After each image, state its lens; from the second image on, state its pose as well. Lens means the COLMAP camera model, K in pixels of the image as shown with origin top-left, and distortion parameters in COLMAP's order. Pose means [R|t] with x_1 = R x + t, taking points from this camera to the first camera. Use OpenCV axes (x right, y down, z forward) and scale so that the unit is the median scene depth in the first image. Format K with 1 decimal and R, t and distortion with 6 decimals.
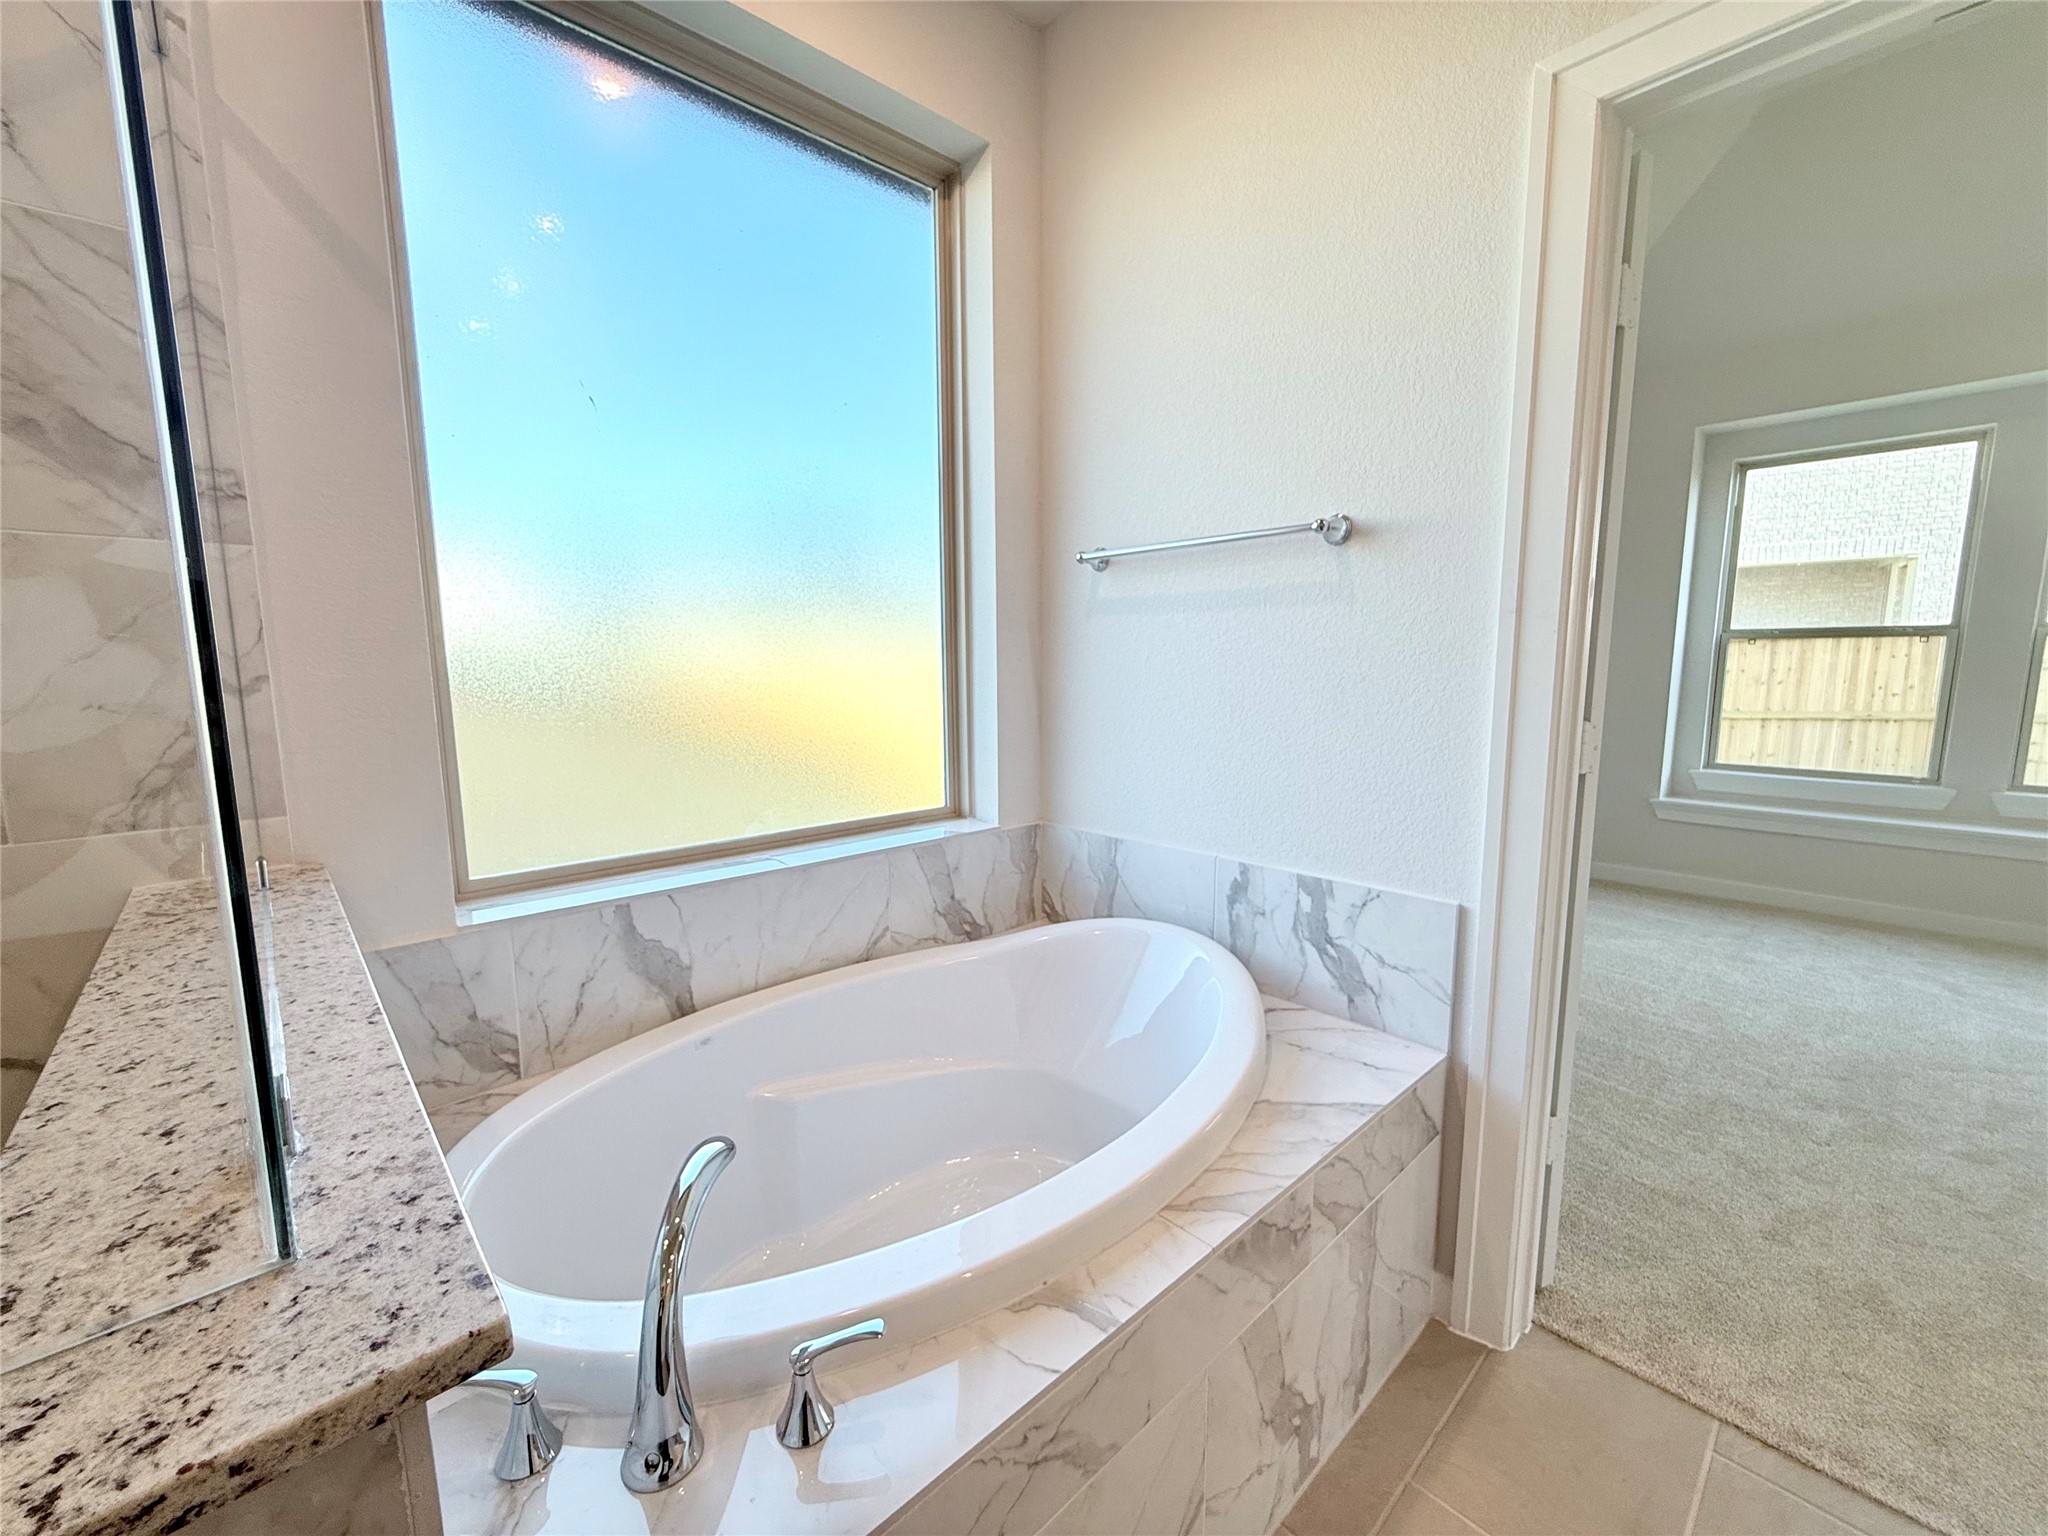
lens RADIAL K [[818.5, 0, 1019.4], [0, 818.5, 767.3], [0, 0, 1]] dist [0.000461, 0.000080]
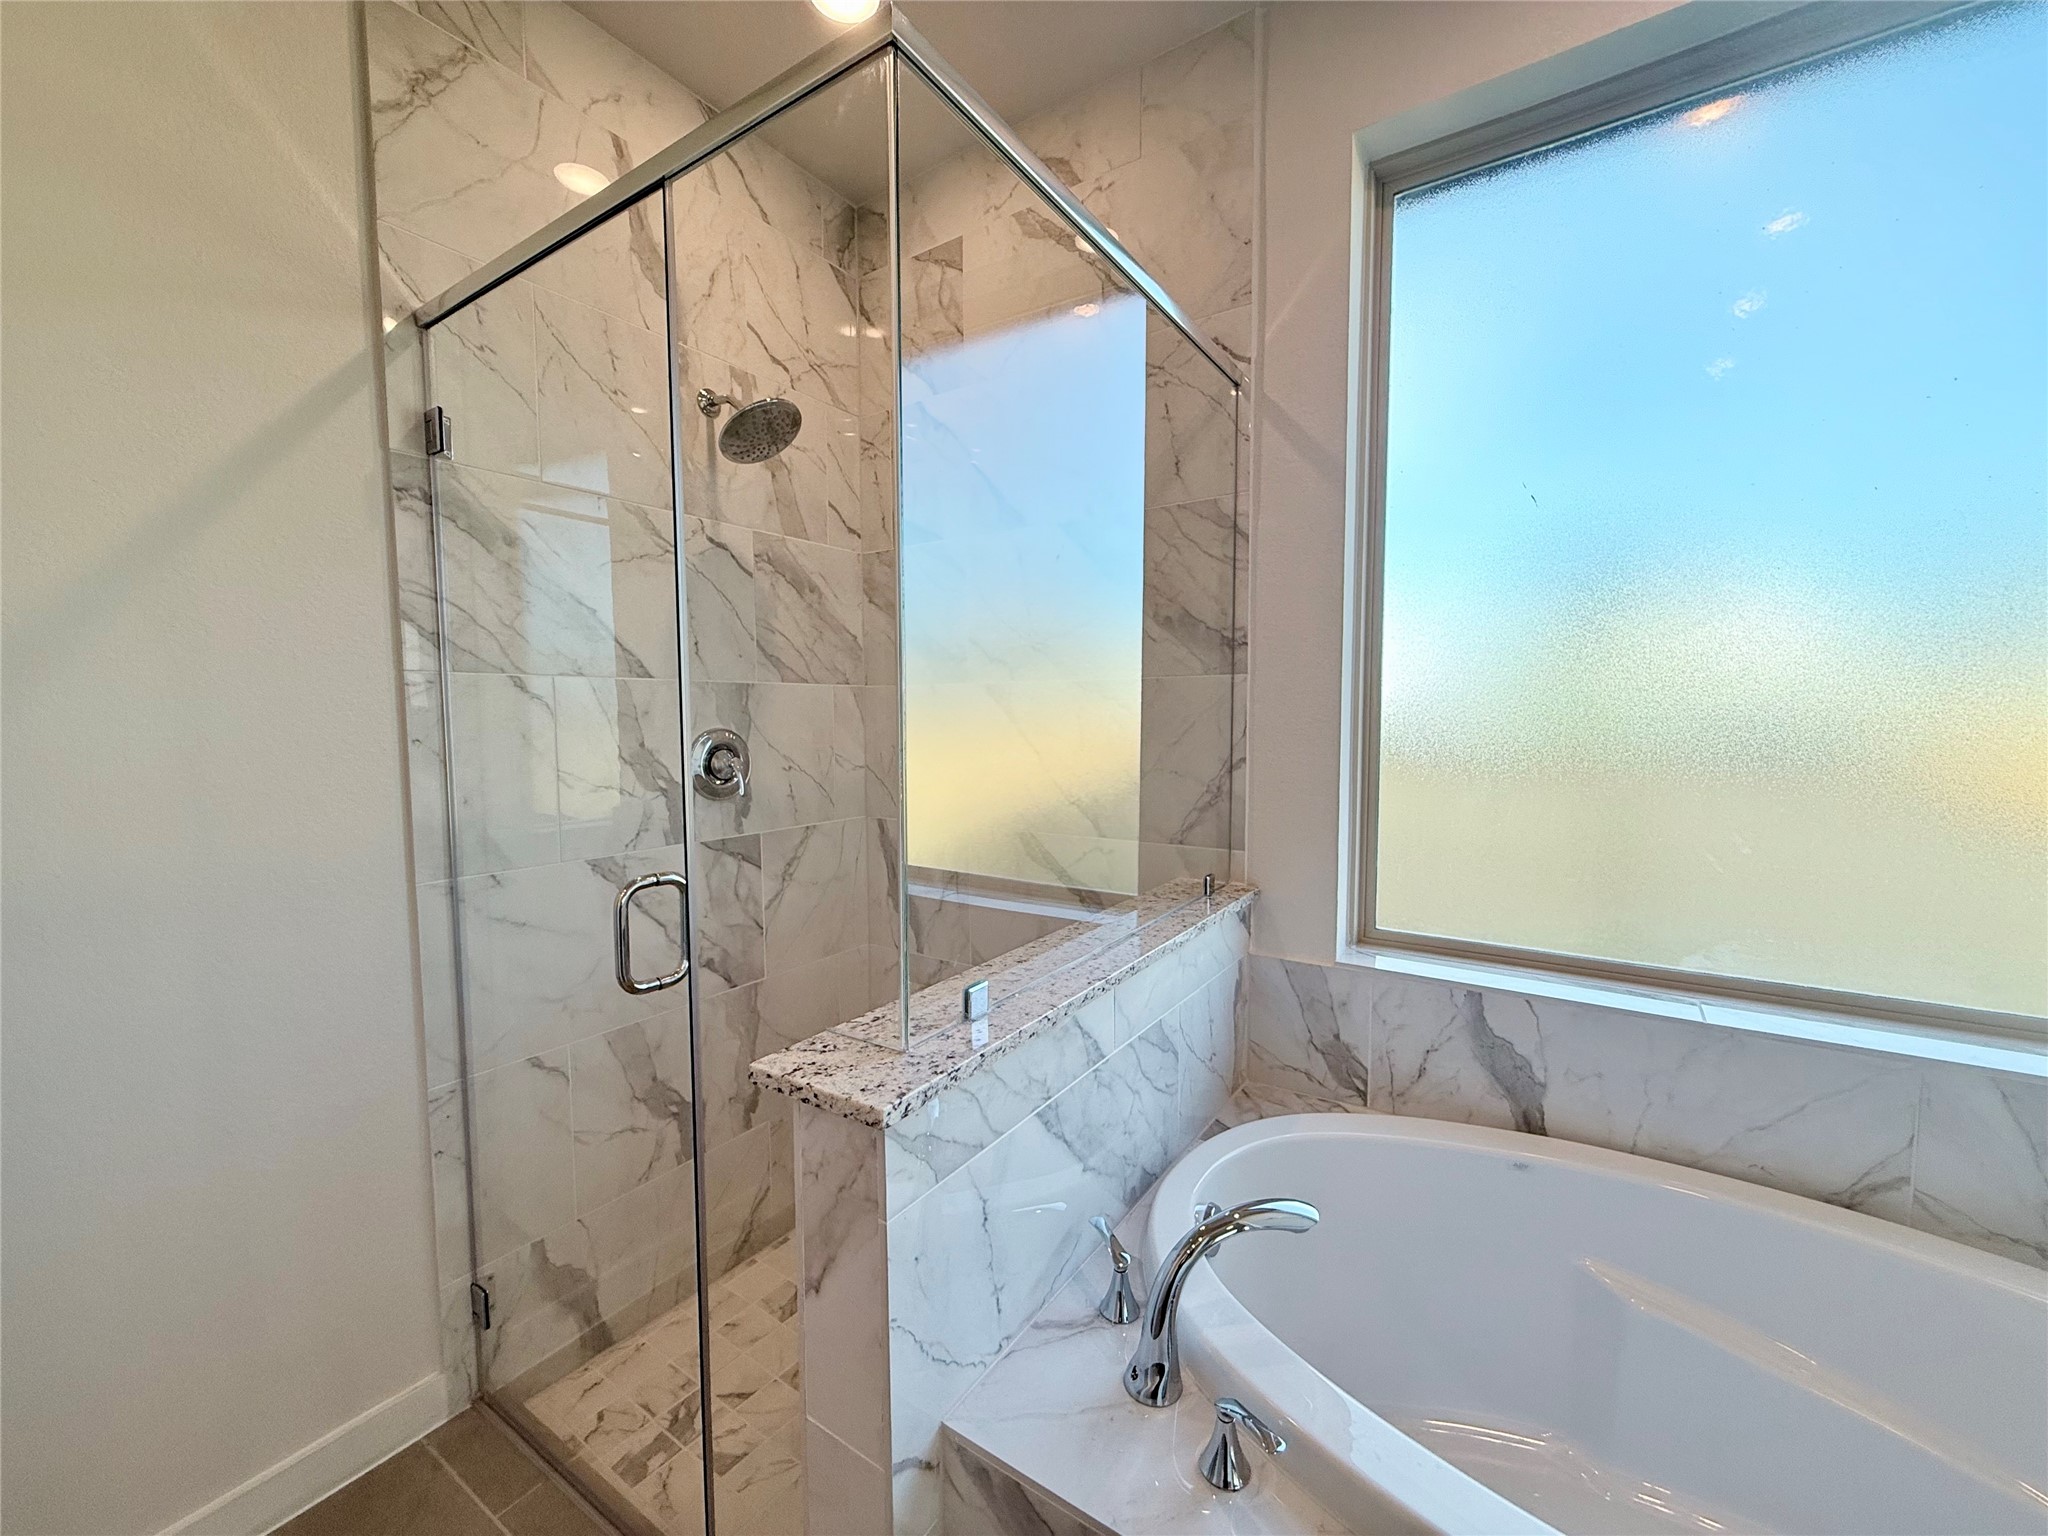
lens RADIAL K [[818.5, 0, 1019.4], [0, 818.5, 767.3], [0, 0, 1]] dist [0.000461, 0.000080]
pose [[0.235928, 0.071046, -0.969170, 0.365233], [-0.123868, 0.991387, 0.042521, -0.086244], [0.963844, 0.110017, 0.242696, 0.184032]]
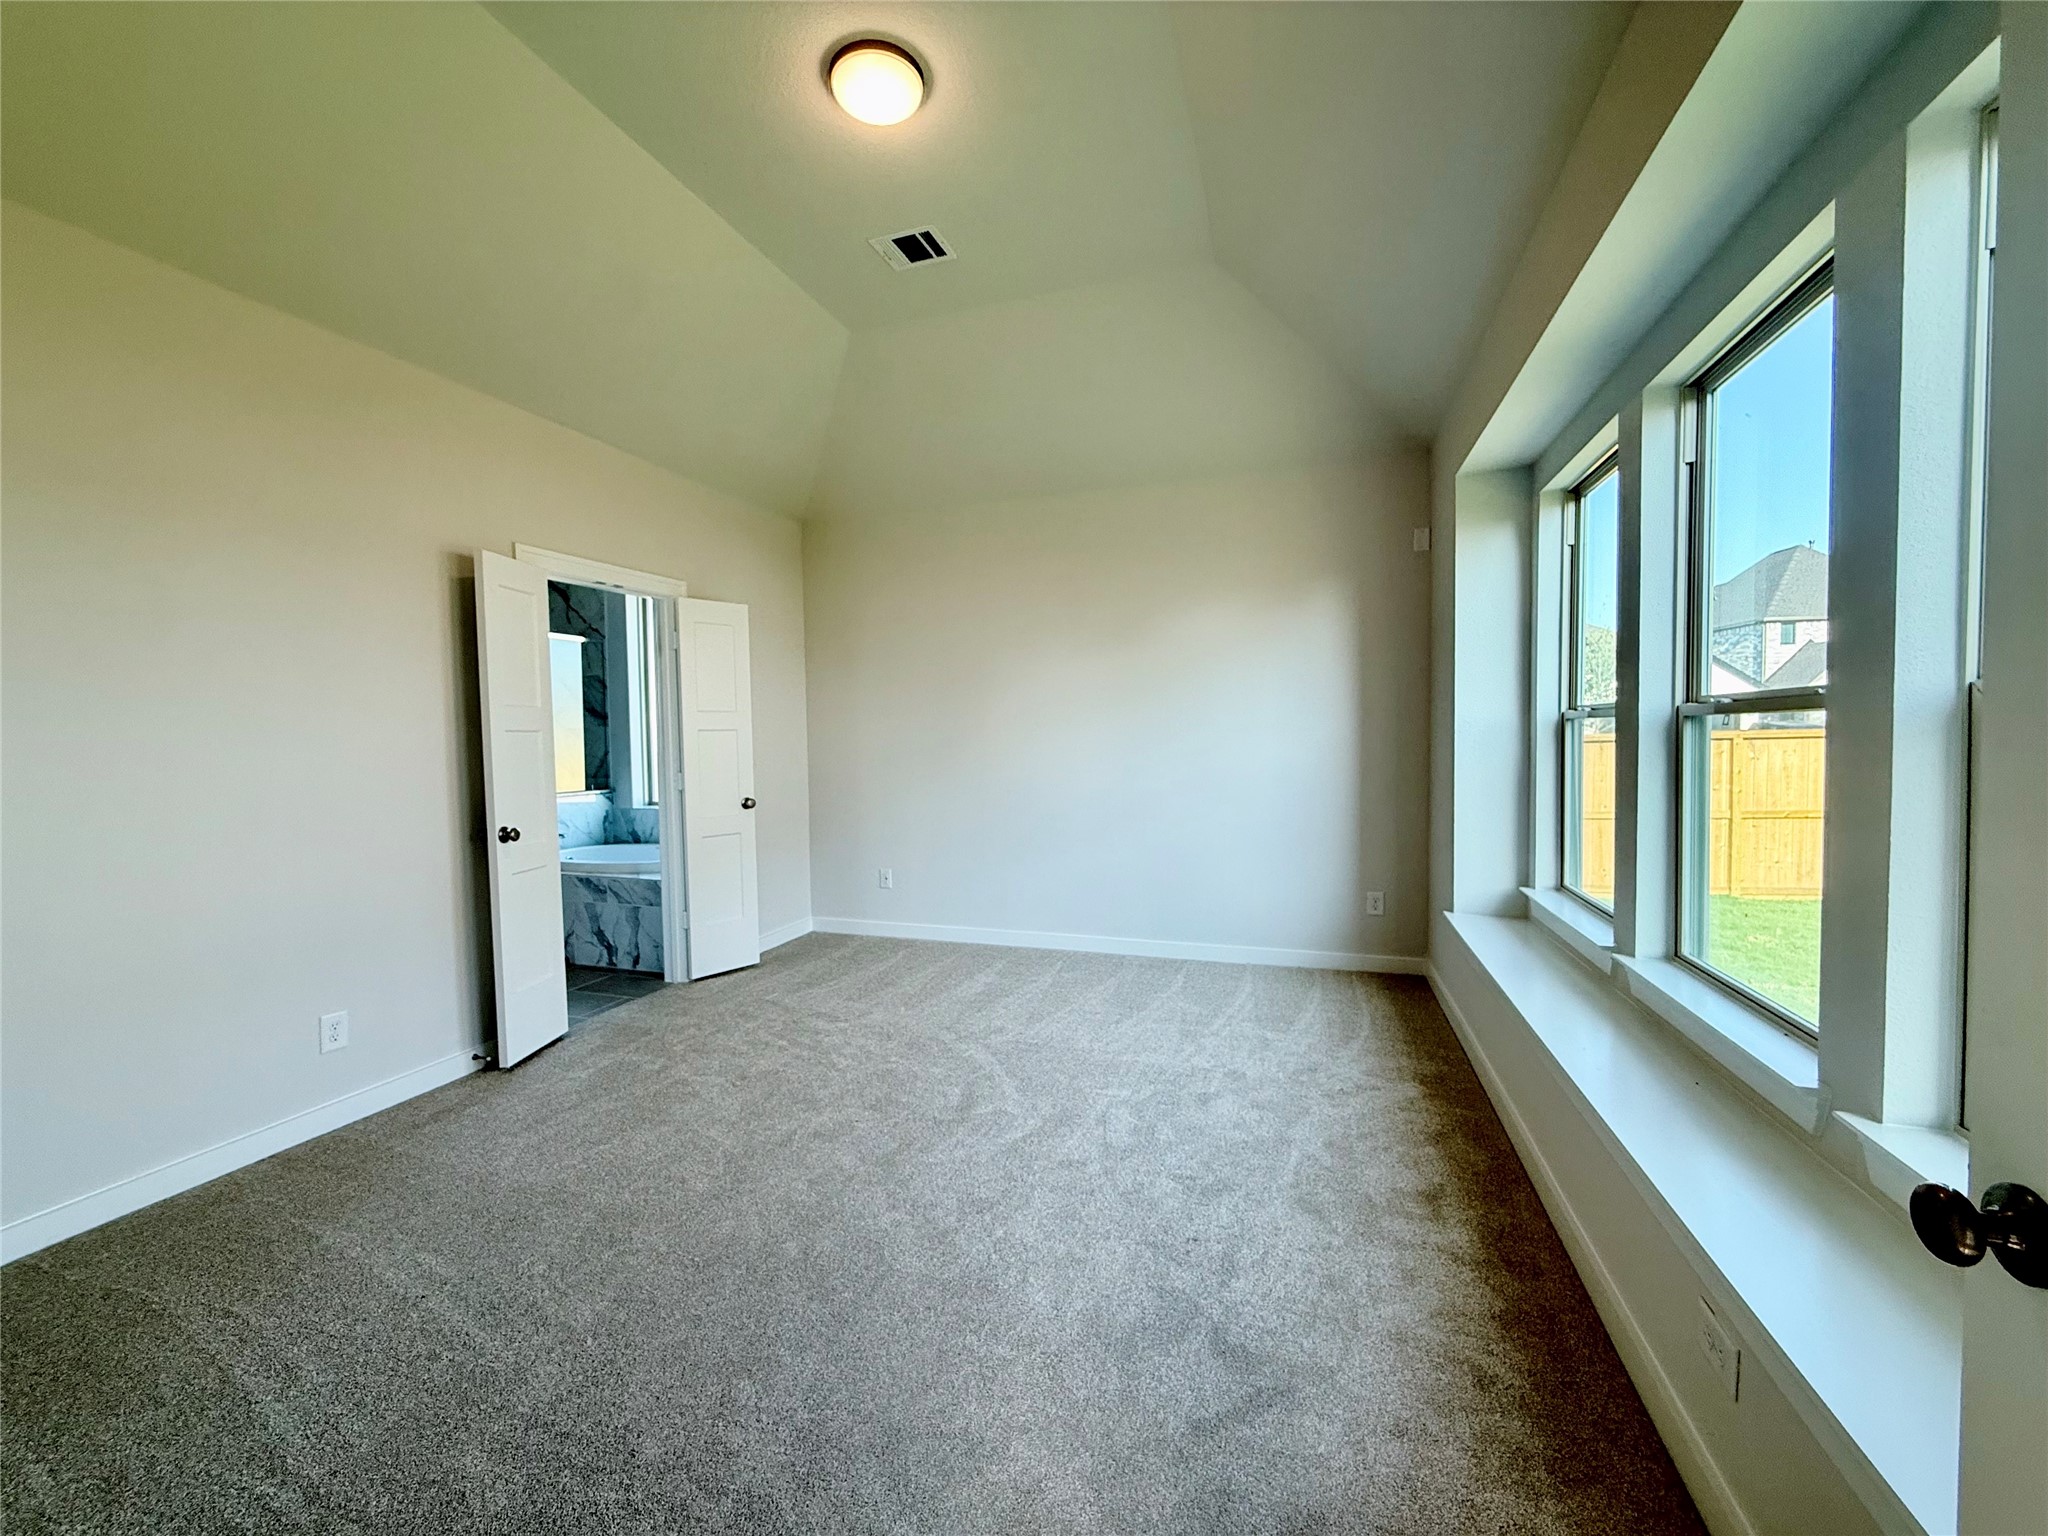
lens RADIAL K [[818.5, 0, 1019.4], [0, 818.5, 767.3], [0, 0, 1]] dist [0.000461, 0.000080]
pose [[0.472818, 0.029773, -0.880657, 3.902090], [-0.100061, 0.994778, -0.020091, -0.132833], [0.875460, 0.097619, 0.473329, 0.665917]]
